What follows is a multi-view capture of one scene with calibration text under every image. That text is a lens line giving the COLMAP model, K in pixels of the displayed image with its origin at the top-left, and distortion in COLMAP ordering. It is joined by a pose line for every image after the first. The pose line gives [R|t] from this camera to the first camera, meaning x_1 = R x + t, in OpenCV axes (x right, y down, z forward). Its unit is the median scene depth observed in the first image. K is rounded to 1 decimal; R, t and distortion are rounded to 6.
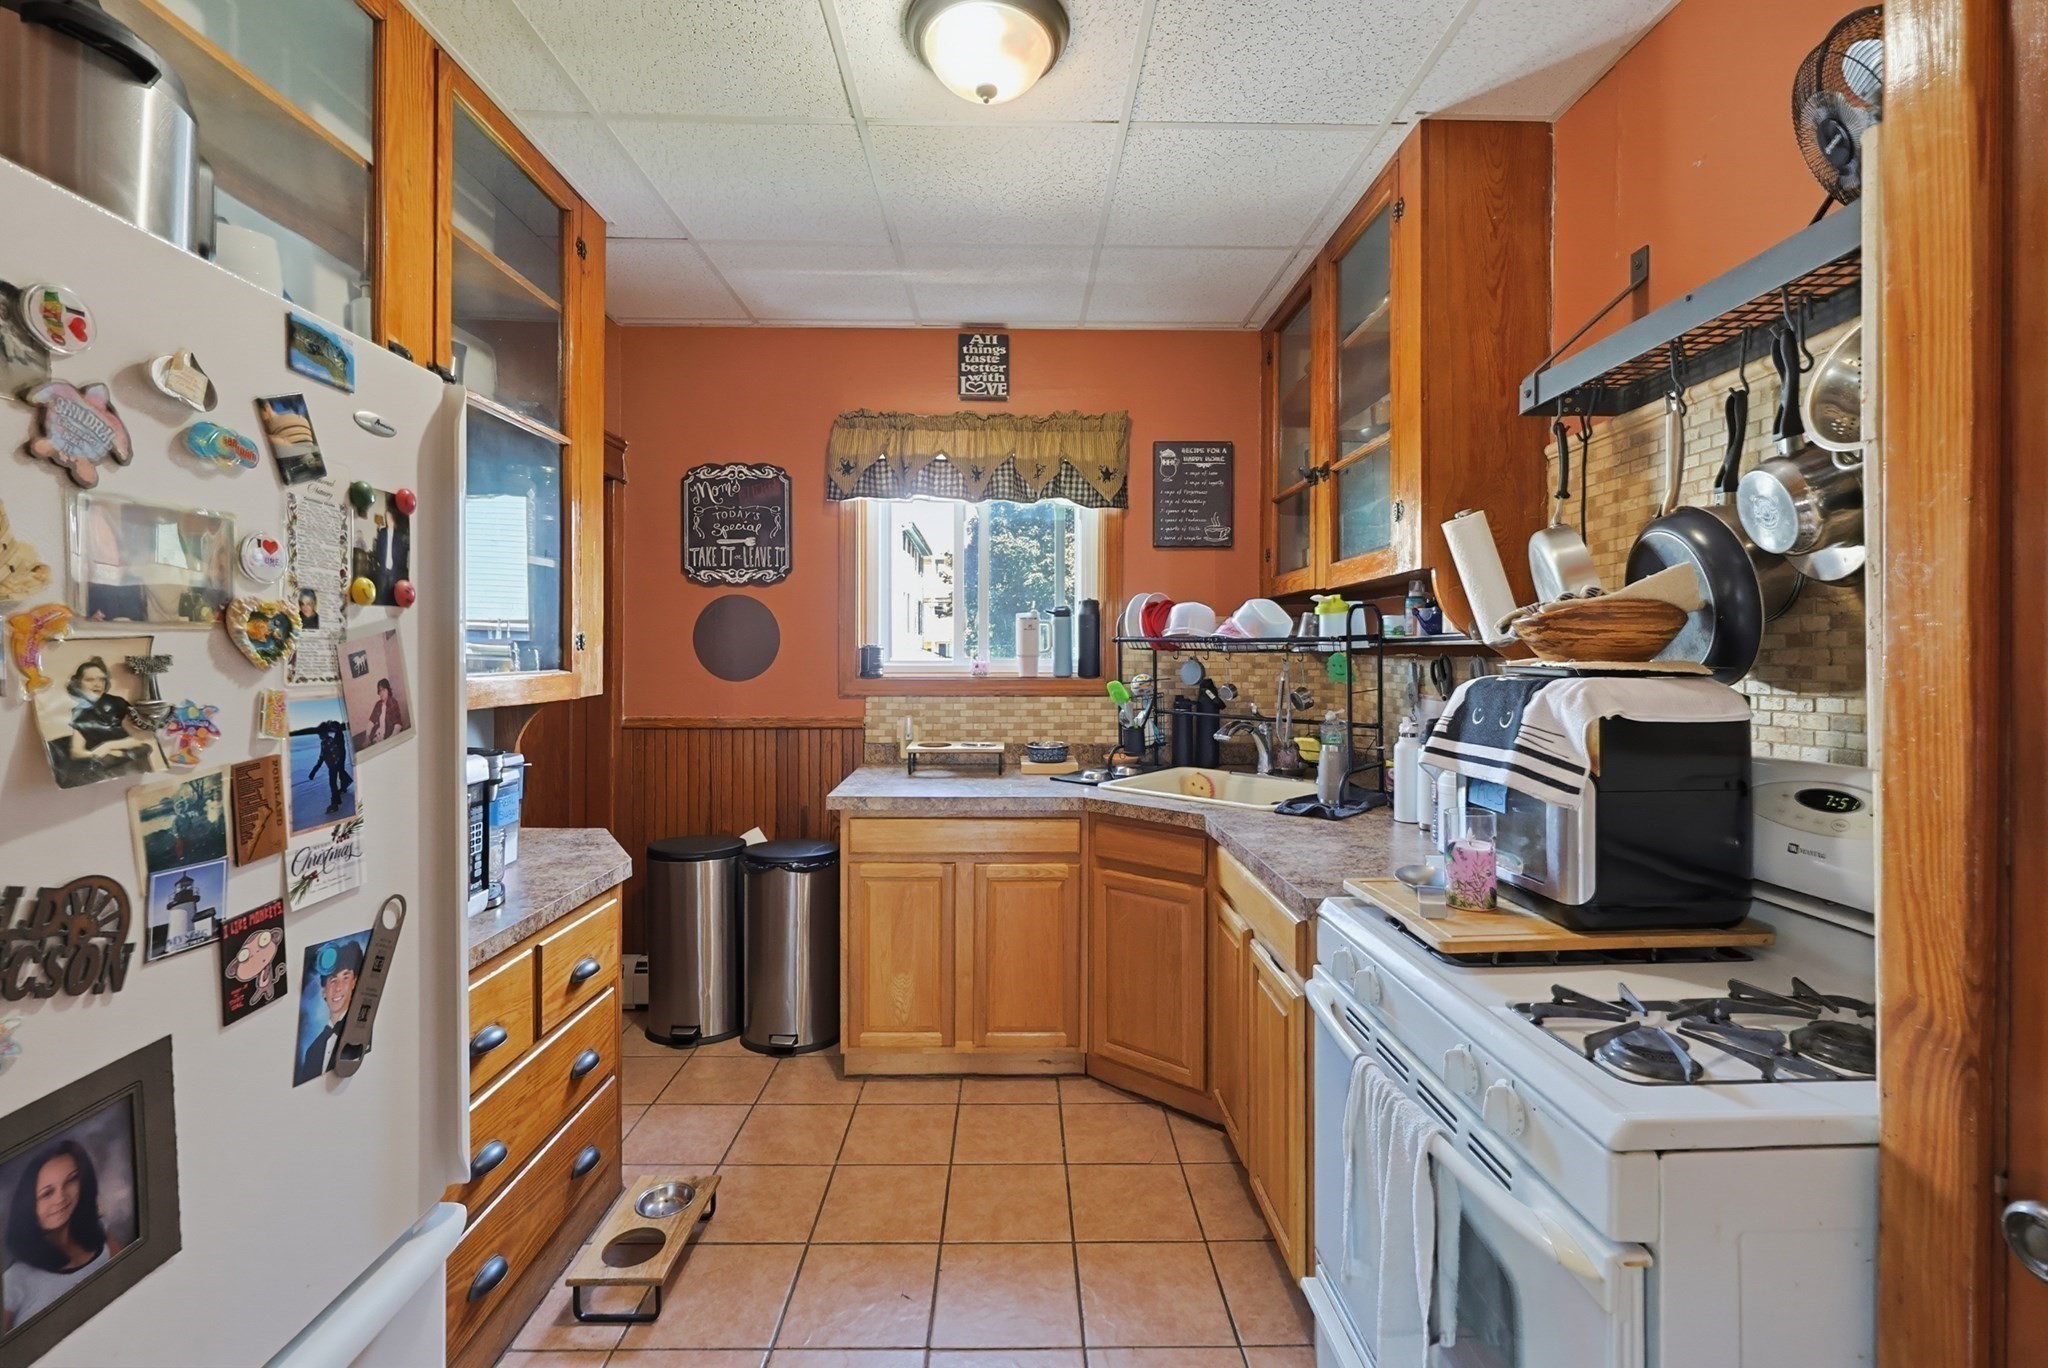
lens RADIAL K [[870.4, 0, 1030.6], [0, 870.4, 665.2], [0, 0, 1]] dist [0.001105, 0.000002]
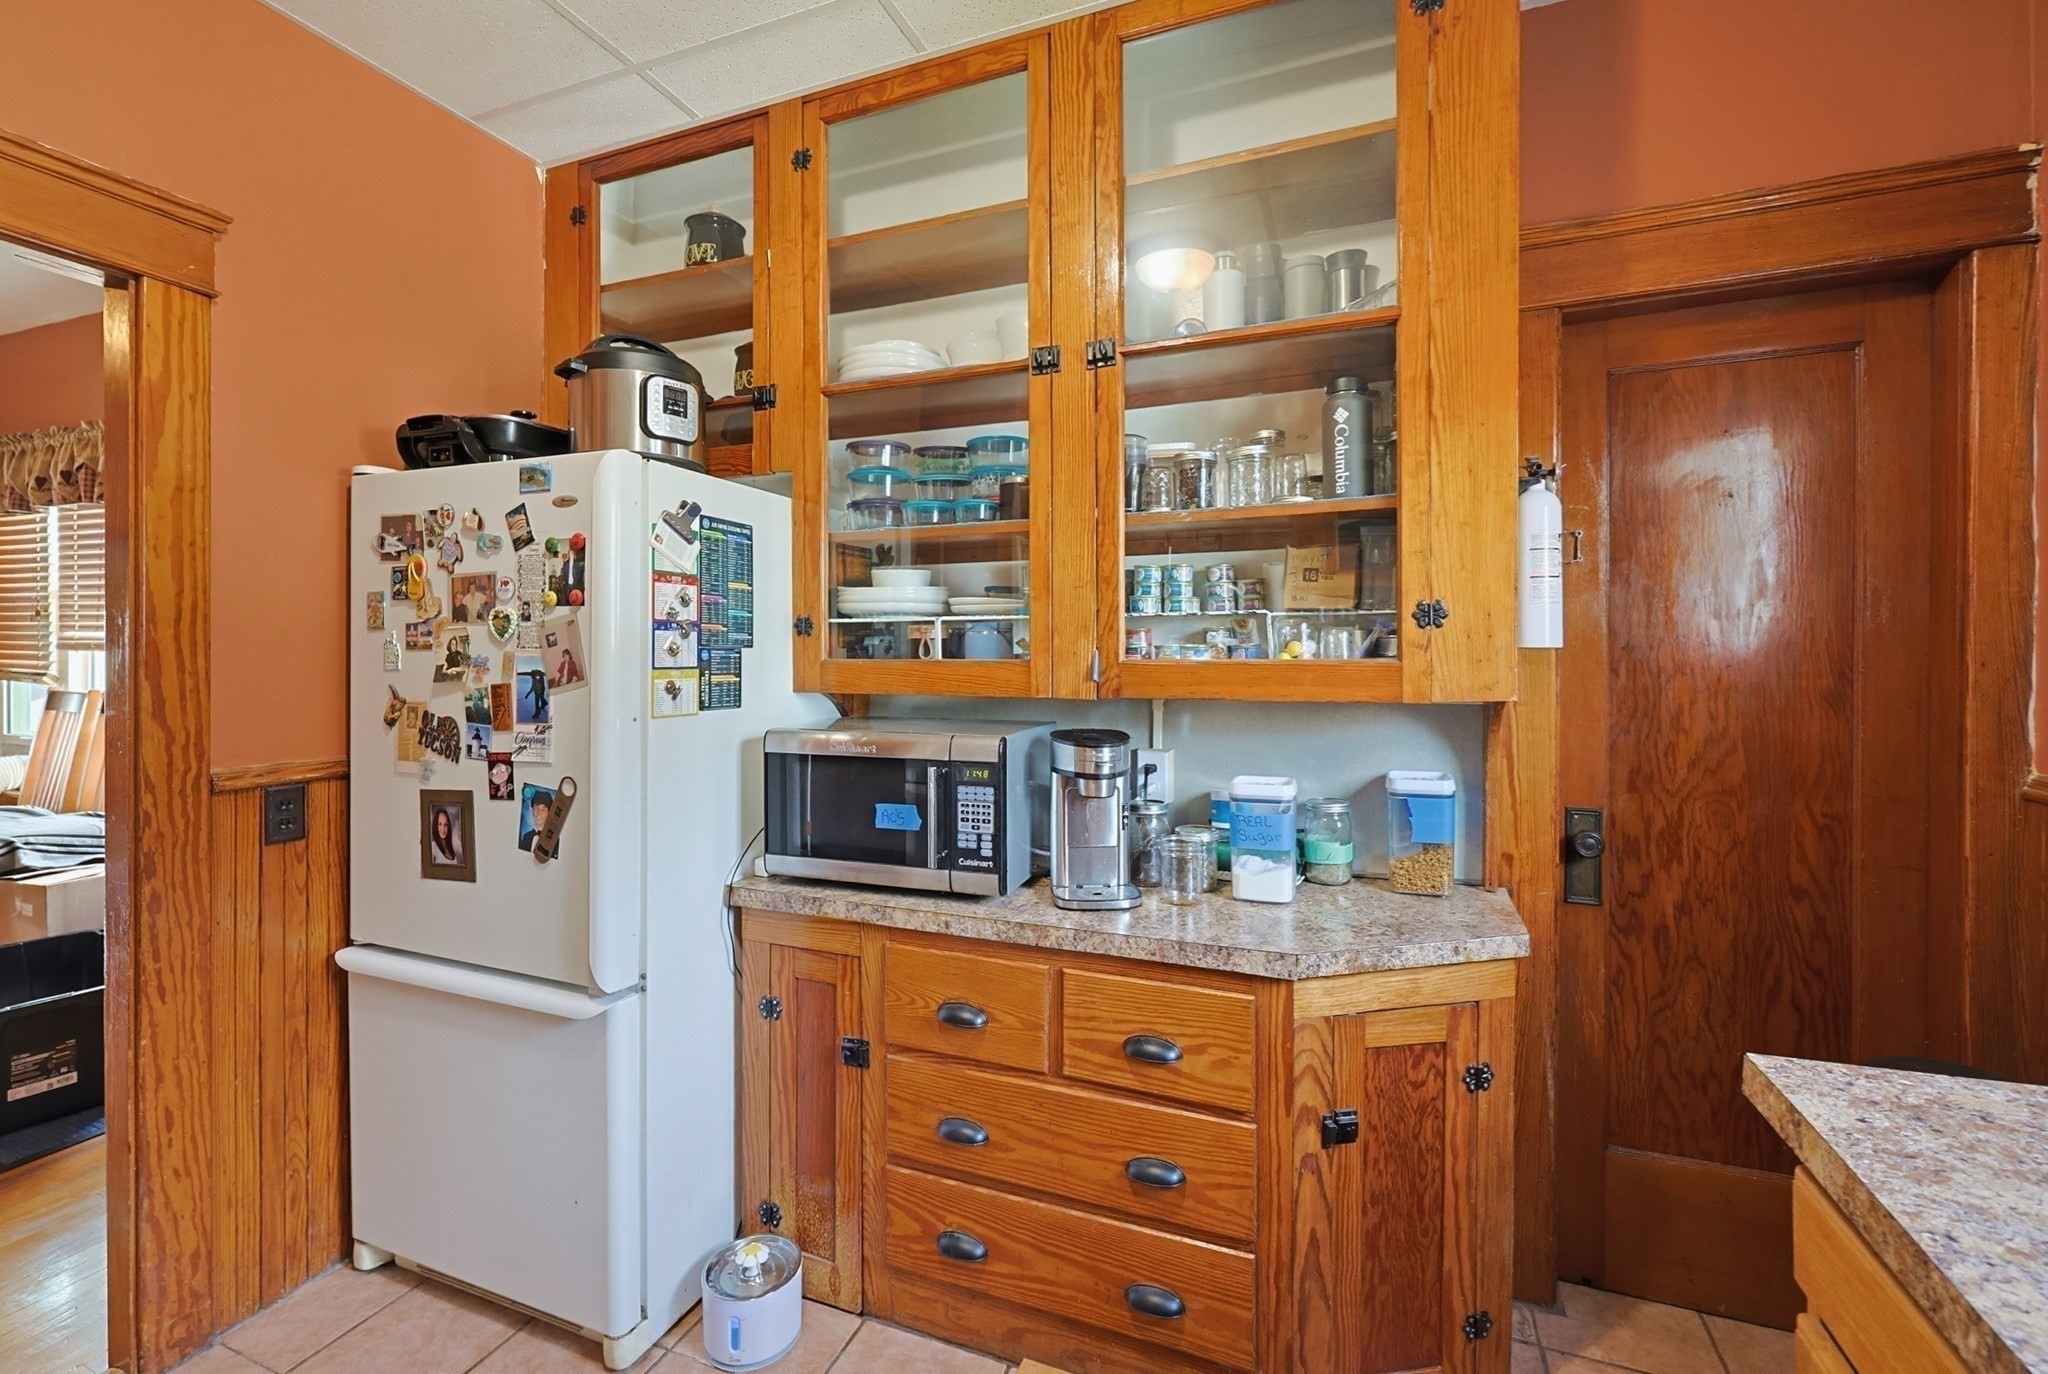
lens RADIAL K [[870.4, 0, 1030.6], [0, 870.4, 668.2], [0, 0, 1]] dist [0.001105, 0.000002]
pose [[-0.383252, 0.012866, -0.923554, 0.567644], [-0.016929, 0.999637, 0.020951, 0.002494], [0.923489, 0.023664, -0.382895, 2.891635]]
